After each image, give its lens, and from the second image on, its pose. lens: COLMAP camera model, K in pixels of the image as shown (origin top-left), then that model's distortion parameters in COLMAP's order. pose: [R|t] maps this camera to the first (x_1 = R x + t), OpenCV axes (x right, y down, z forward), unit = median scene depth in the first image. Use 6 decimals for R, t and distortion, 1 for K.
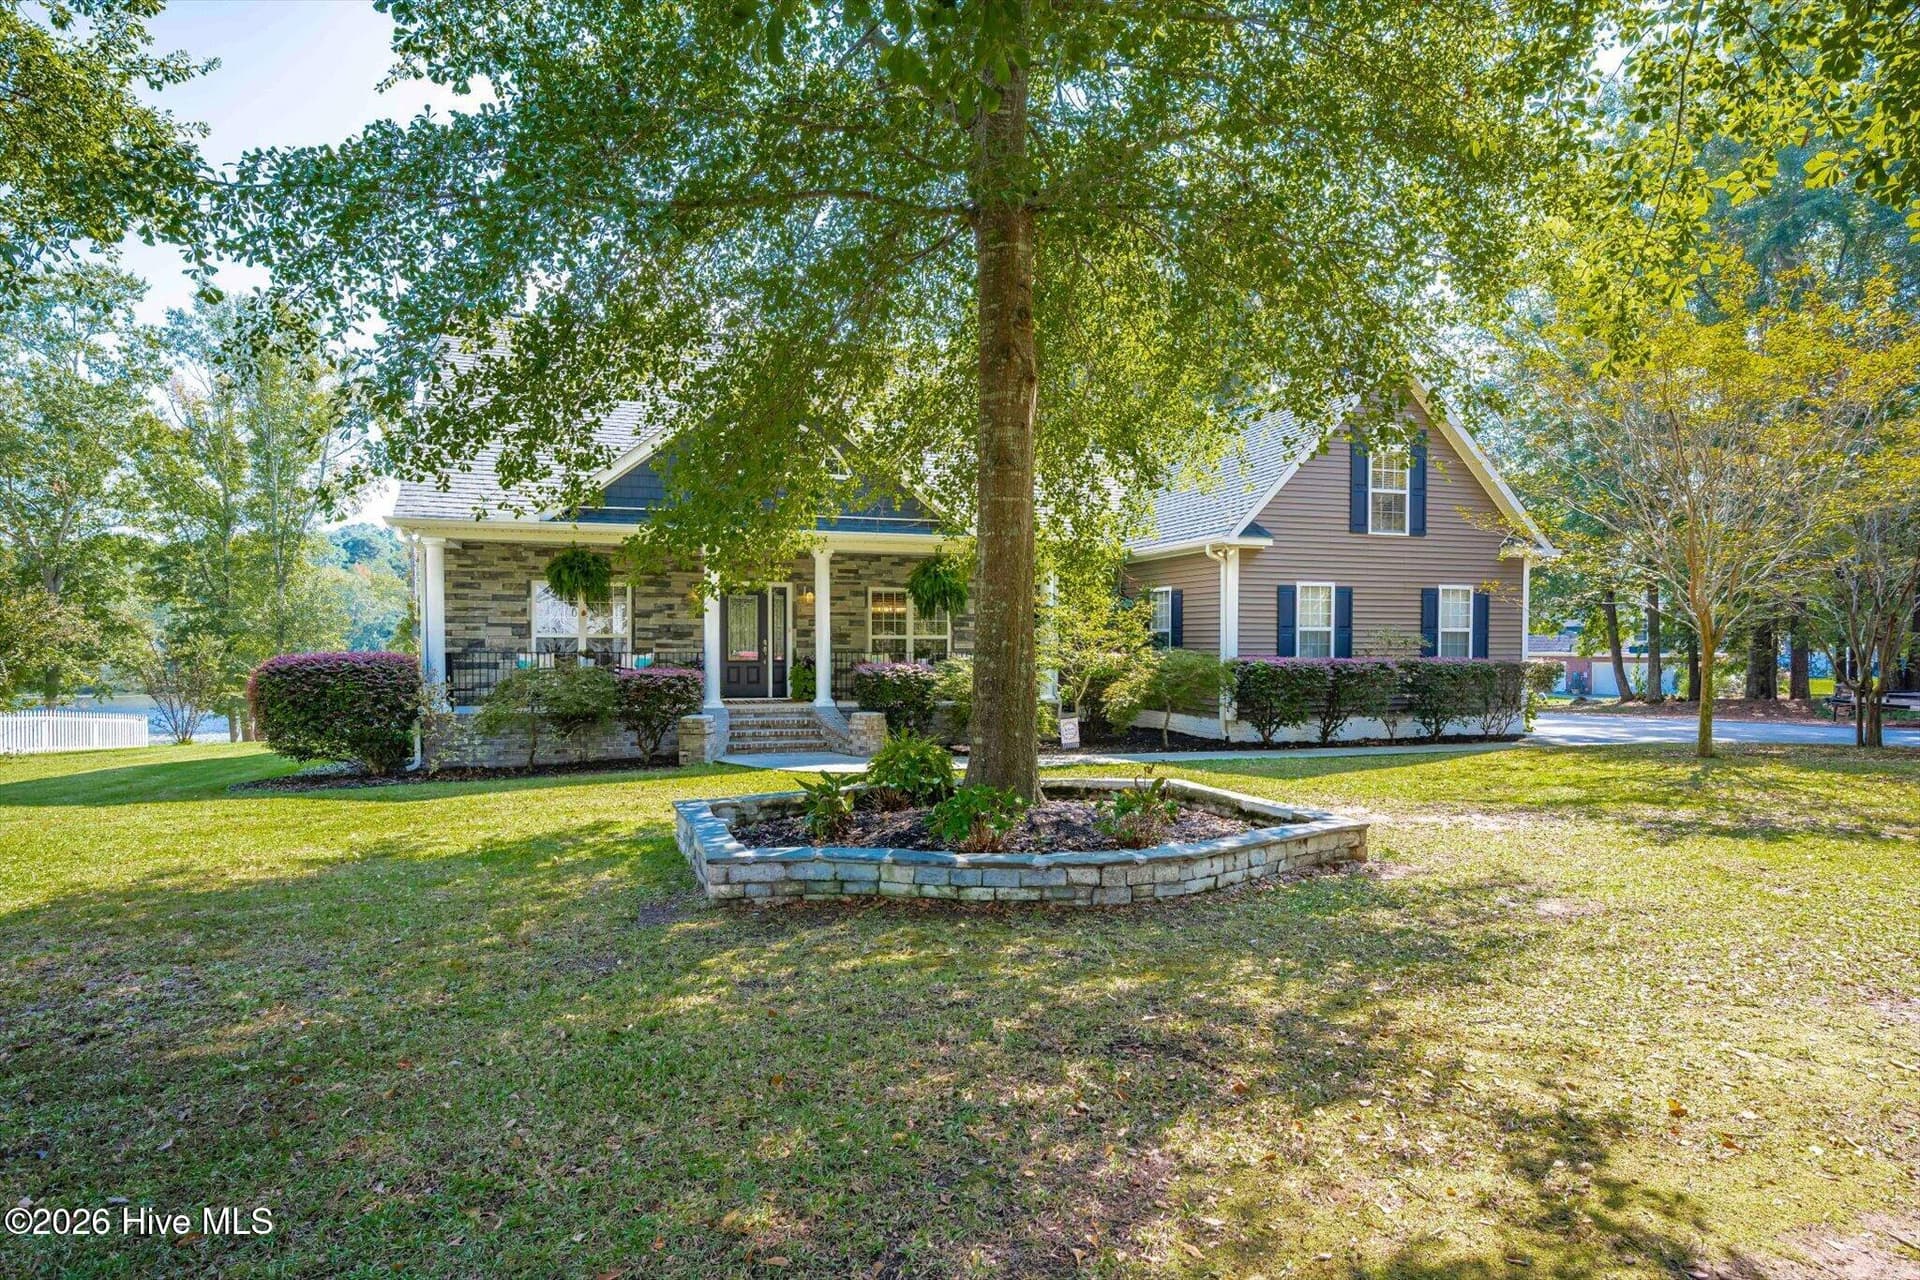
lens RADIAL K [[1052.5, 0, 951.6], [0, 1052.5, 649.4], [0, 0, 1]] dist [-0.006235, 0.000445]
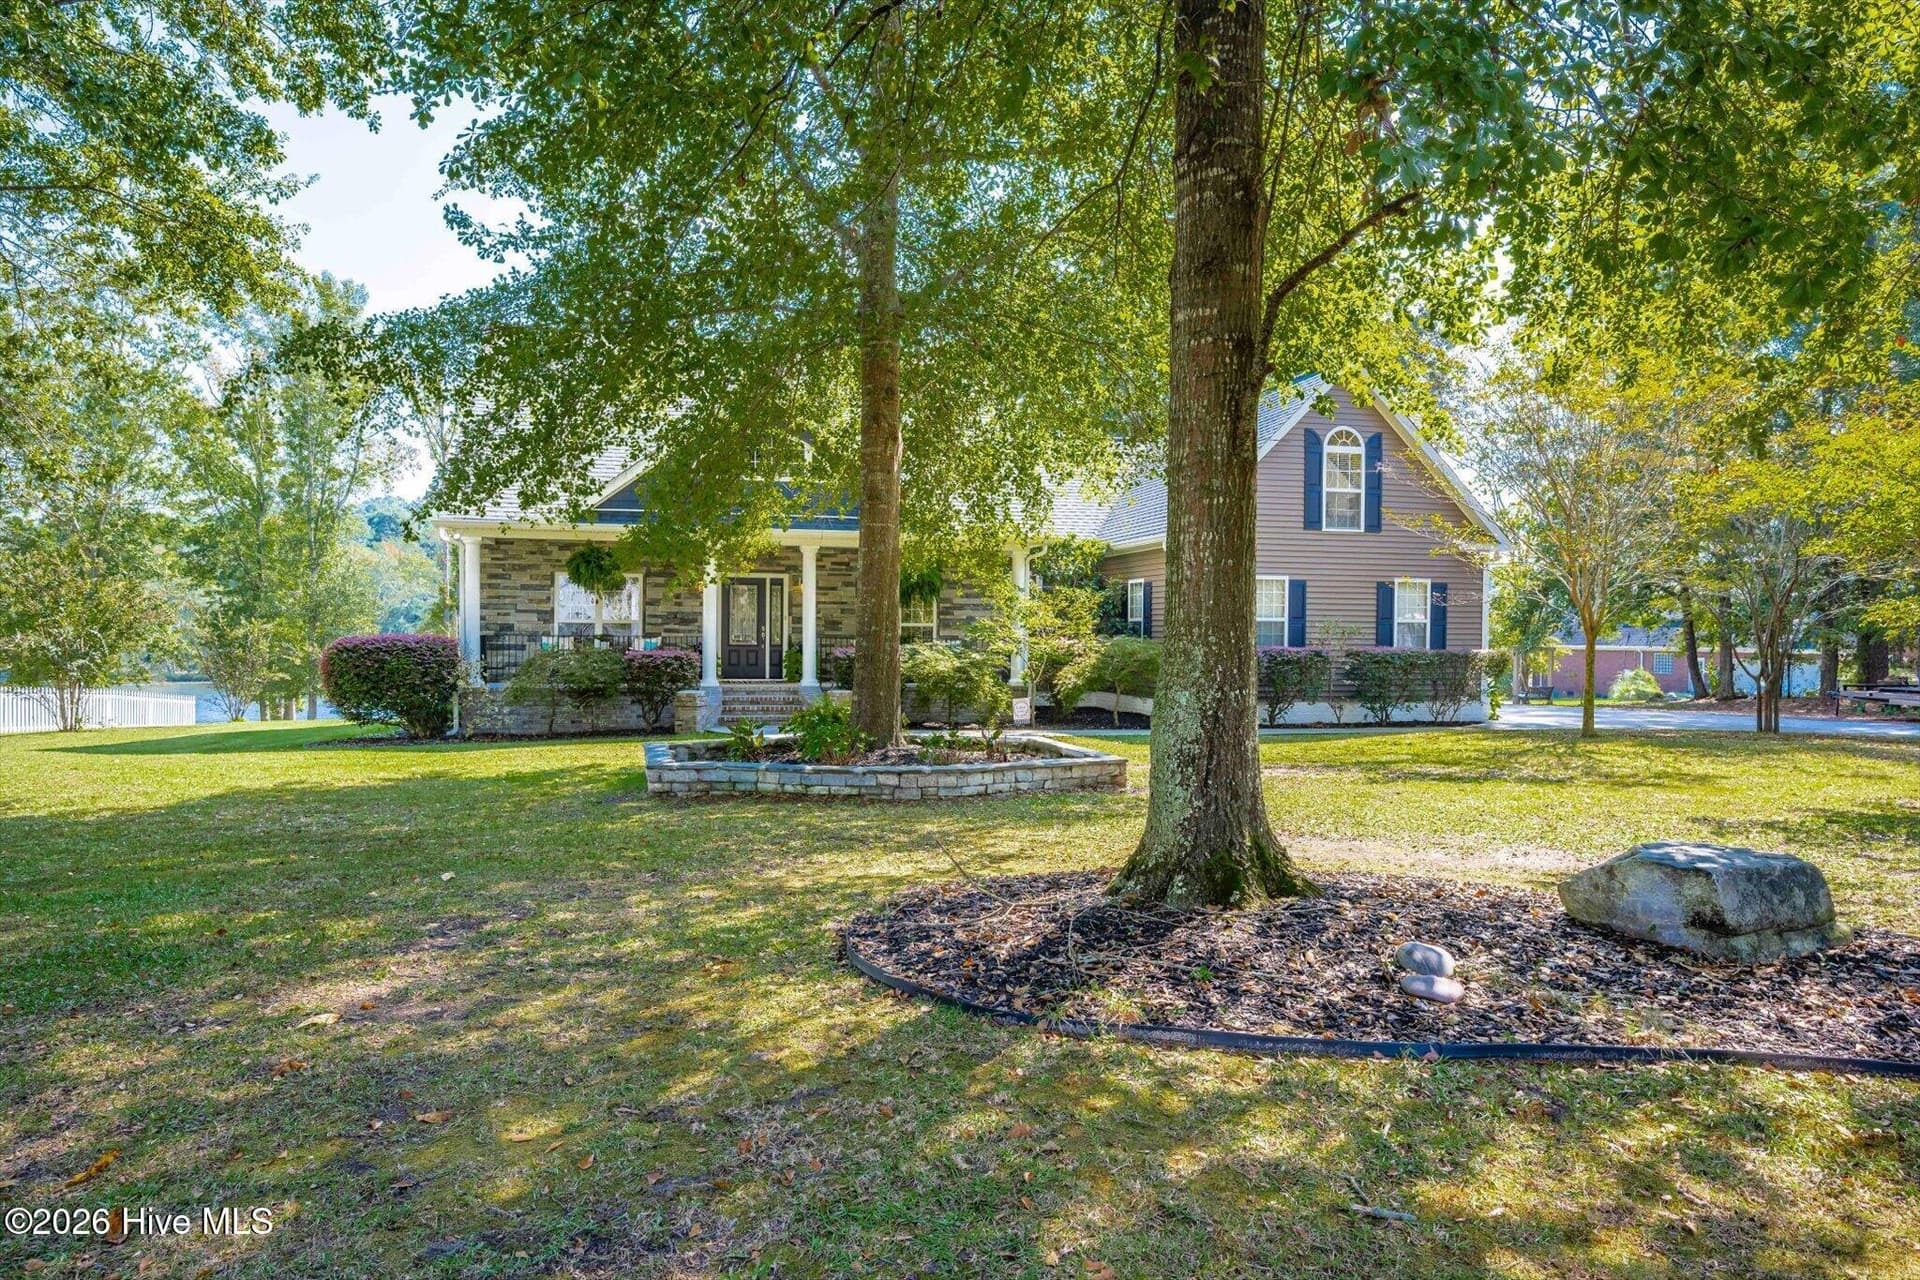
lens RADIAL K [[1195.8, 0, 953.7], [0, 1195.8, 627.3], [0, 0, 1]] dist [-0.016598, 0.002301]
pose [[0.997627, 0.007068, -0.068481, 0.112809], [-0.007832, 0.999910, -0.010892, 0.004466], [0.068398, 0.011402, 0.997593, -0.240543]]
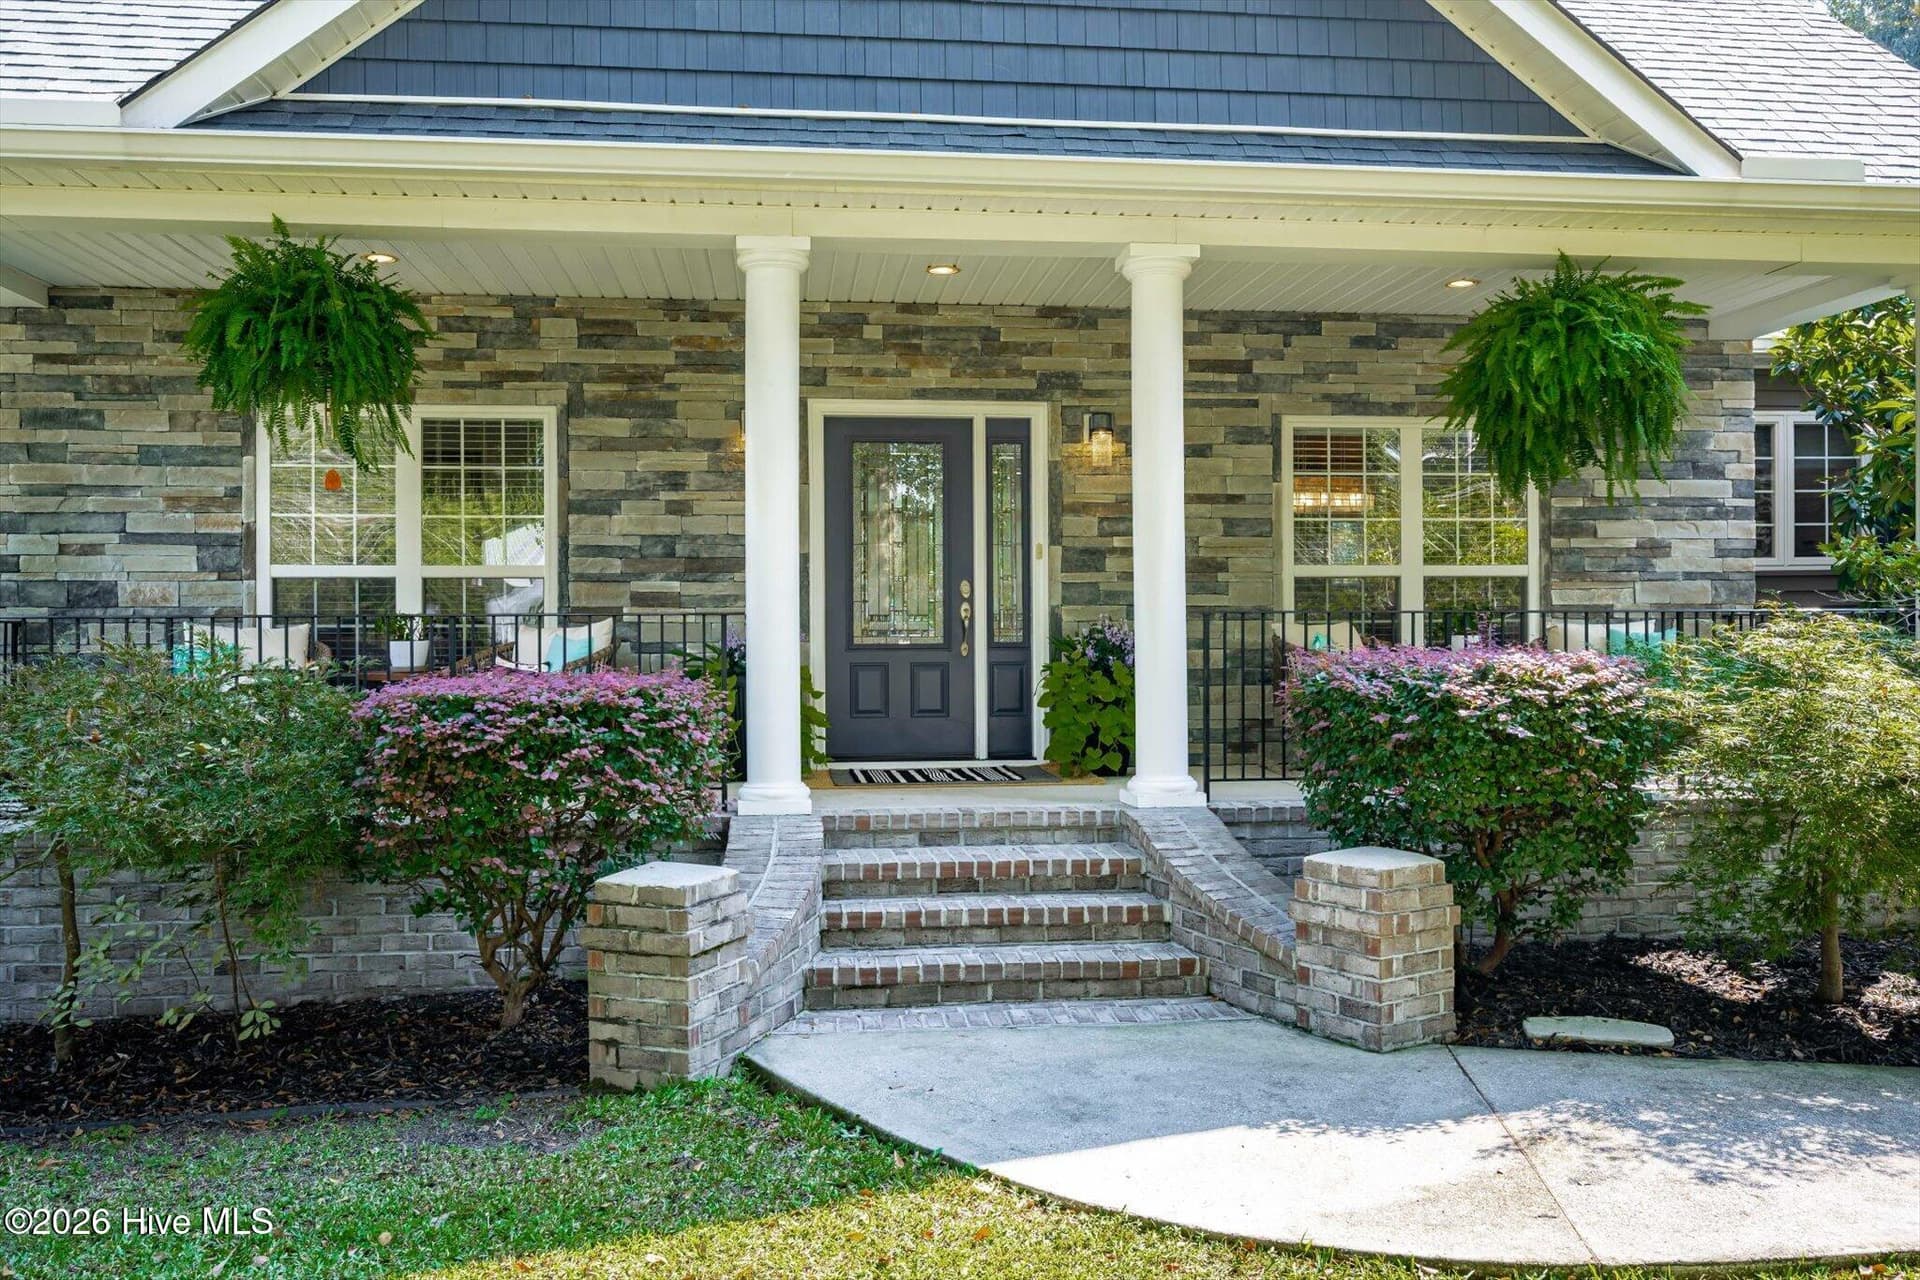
lens RADIAL K [[1619.0, 0, 963.9], [0, 1619.0, 641.7], [0, 0, 1]] dist [-0.001899, -0.000975]
pose [[0.981516, -0.005319, -0.191308, -0.088359], [0.005621, 0.999984, 0.001038, 0.009626], [0.191300, -0.002094, 0.981529, 0.548457]]
